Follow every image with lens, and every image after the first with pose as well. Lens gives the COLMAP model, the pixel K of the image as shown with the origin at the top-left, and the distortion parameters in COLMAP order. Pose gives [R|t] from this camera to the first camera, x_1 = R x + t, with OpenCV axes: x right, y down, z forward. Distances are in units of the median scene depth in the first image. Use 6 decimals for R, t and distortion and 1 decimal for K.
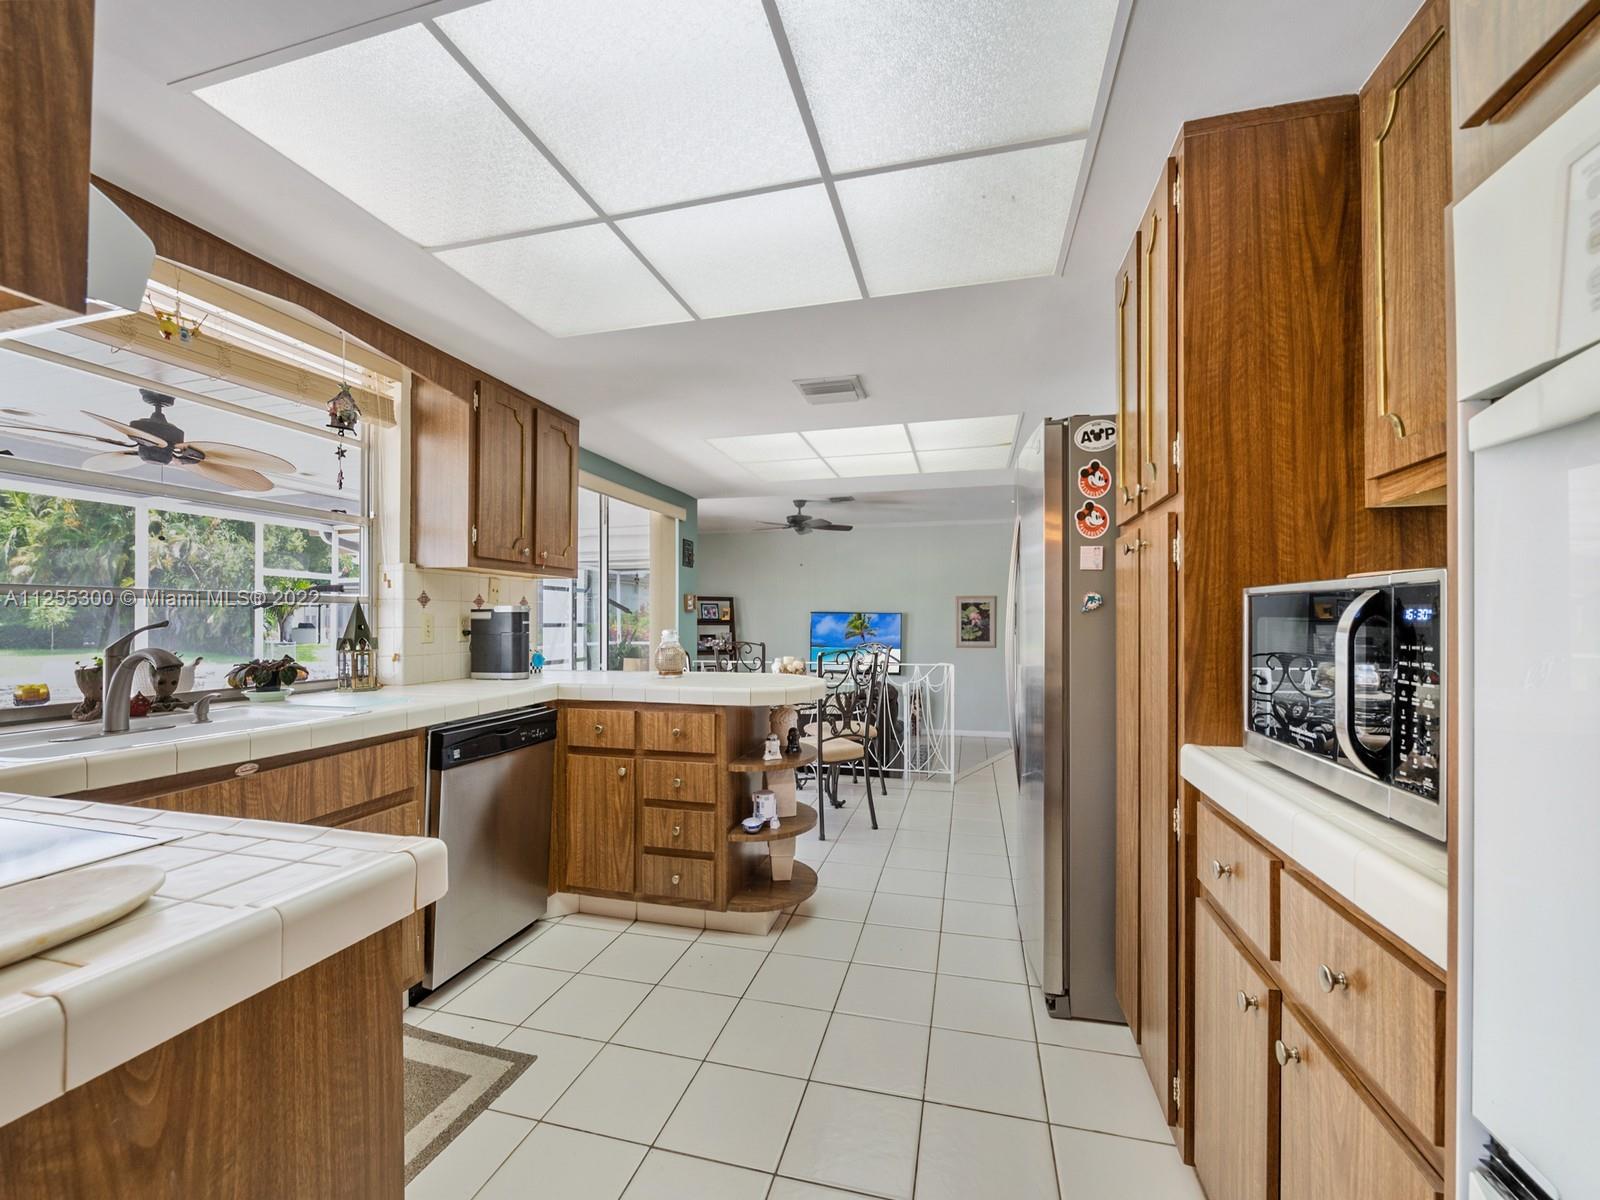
lens RADIAL K [[656.4, 0, 793.1], [0, 656.4, 614.7], [0, 0, 1]] dist [-0.001935, -0.000263]
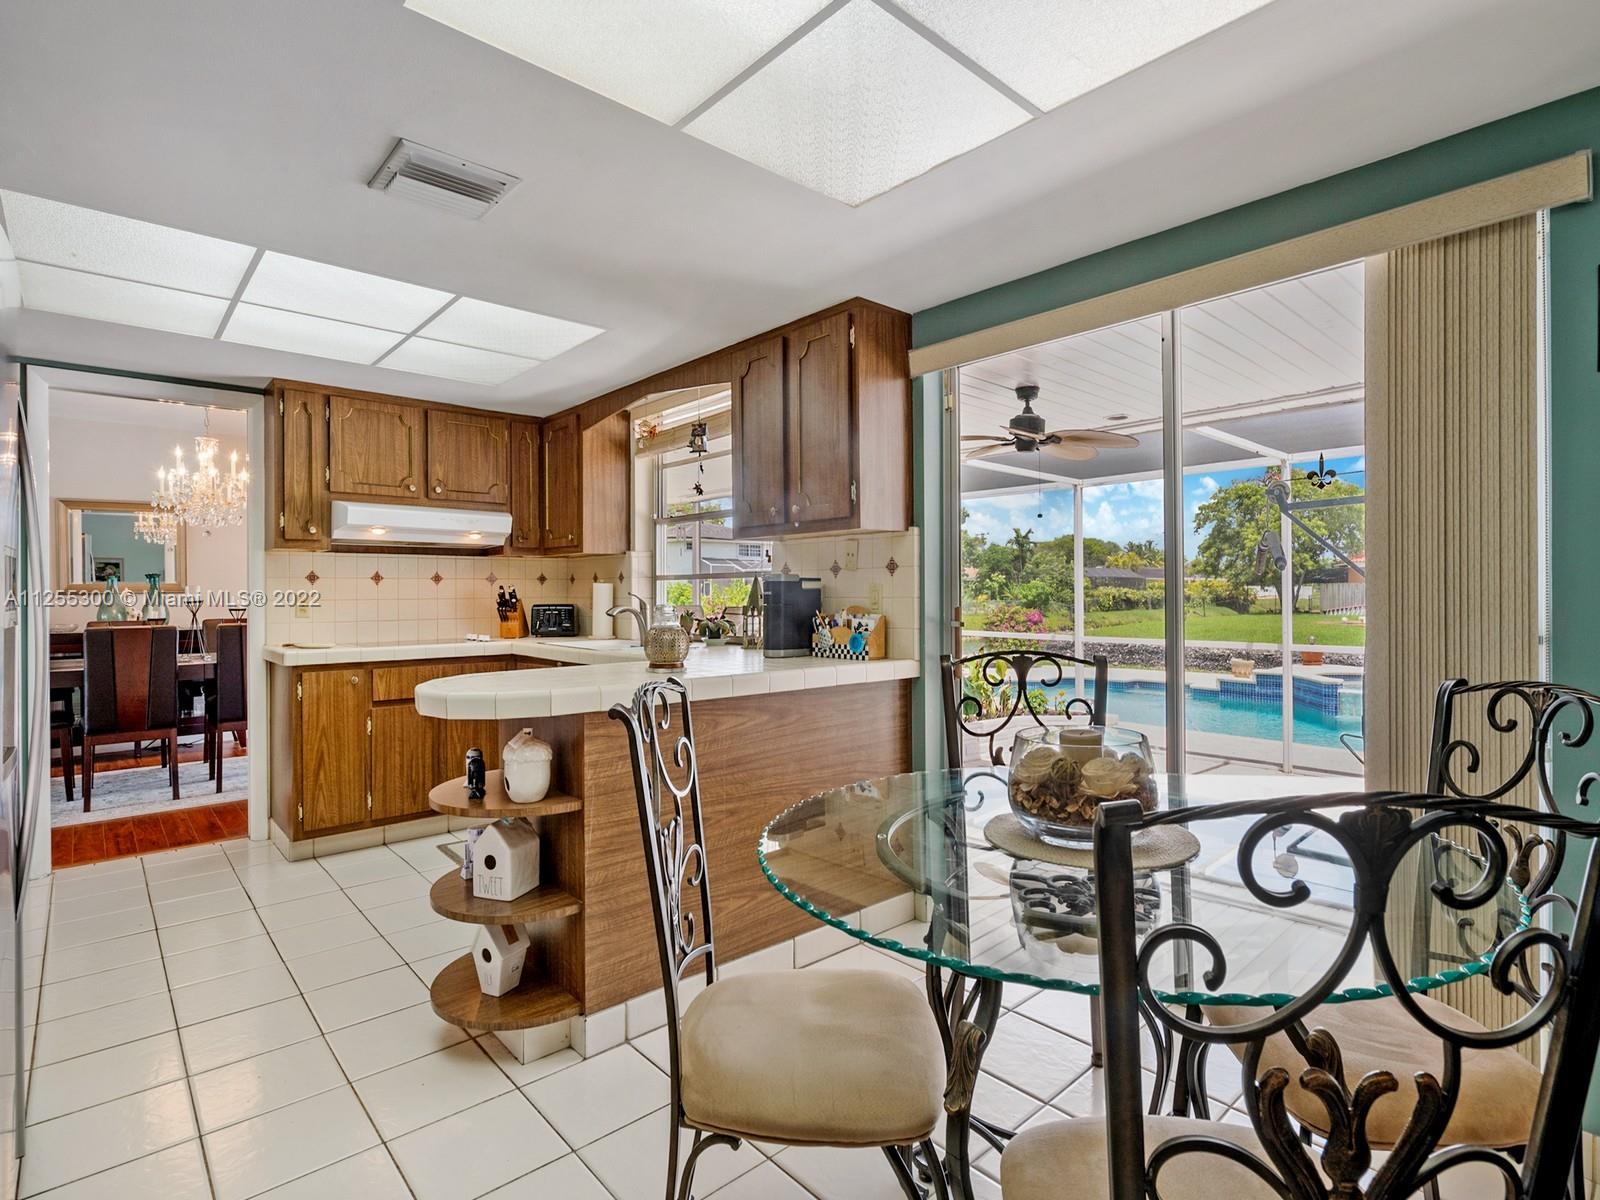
lens RADIAL K [[809.8, 0, 804.1], [0, 809.8, 595.8], [0, 0, 1]] dist [-0.001233, 0.000417]
pose [[-0.555755, 0.000642, -0.831346, 0.460573], [0.009725, 0.999936, -0.005728, 0.022573], [0.831289, -0.011268, -0.555726, 1.621455]]
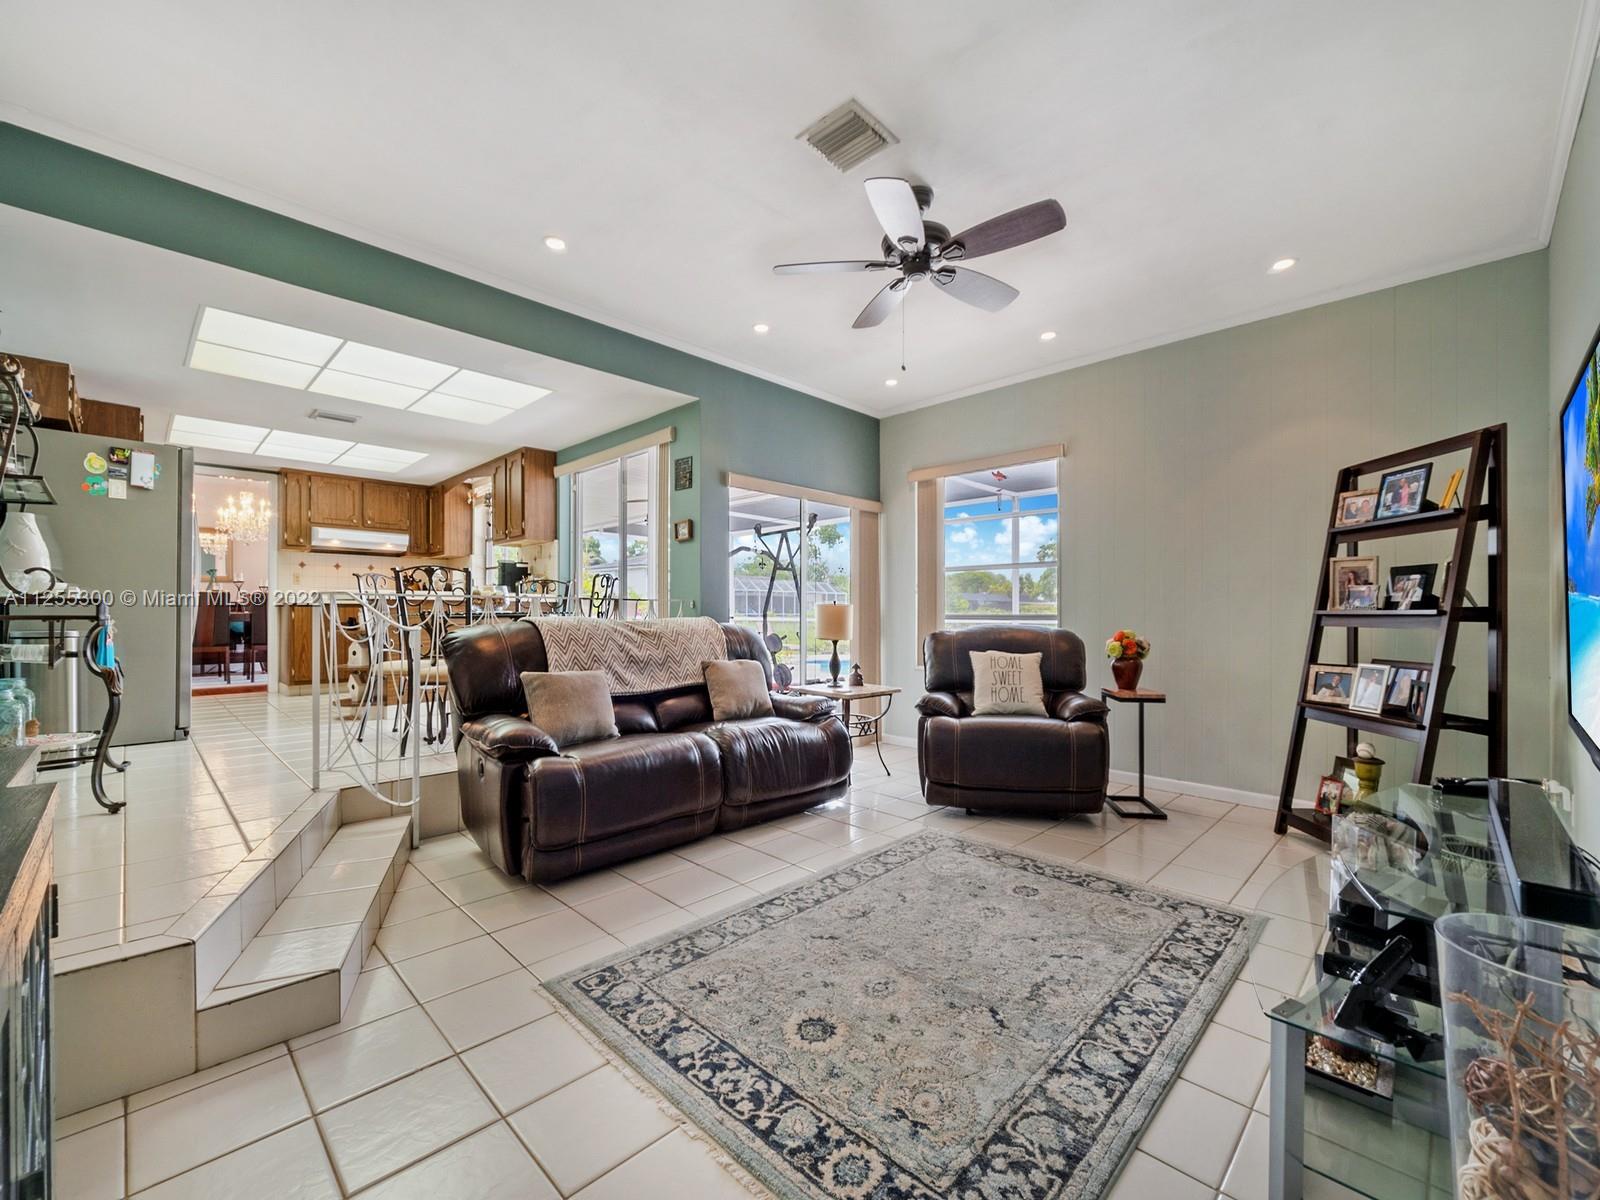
lens RADIAL K [[656.4, 0, 794.2], [0, 656.4, 610.8], [0, 0, 1]] dist [-0.001935, -0.000263]
pose [[-0.499509, -0.005700, -0.866290, 0.923171], [0.006367, 0.999927, -0.010250, 0.179570], [0.866285, -0.010635, -0.499437, 2.845295]]
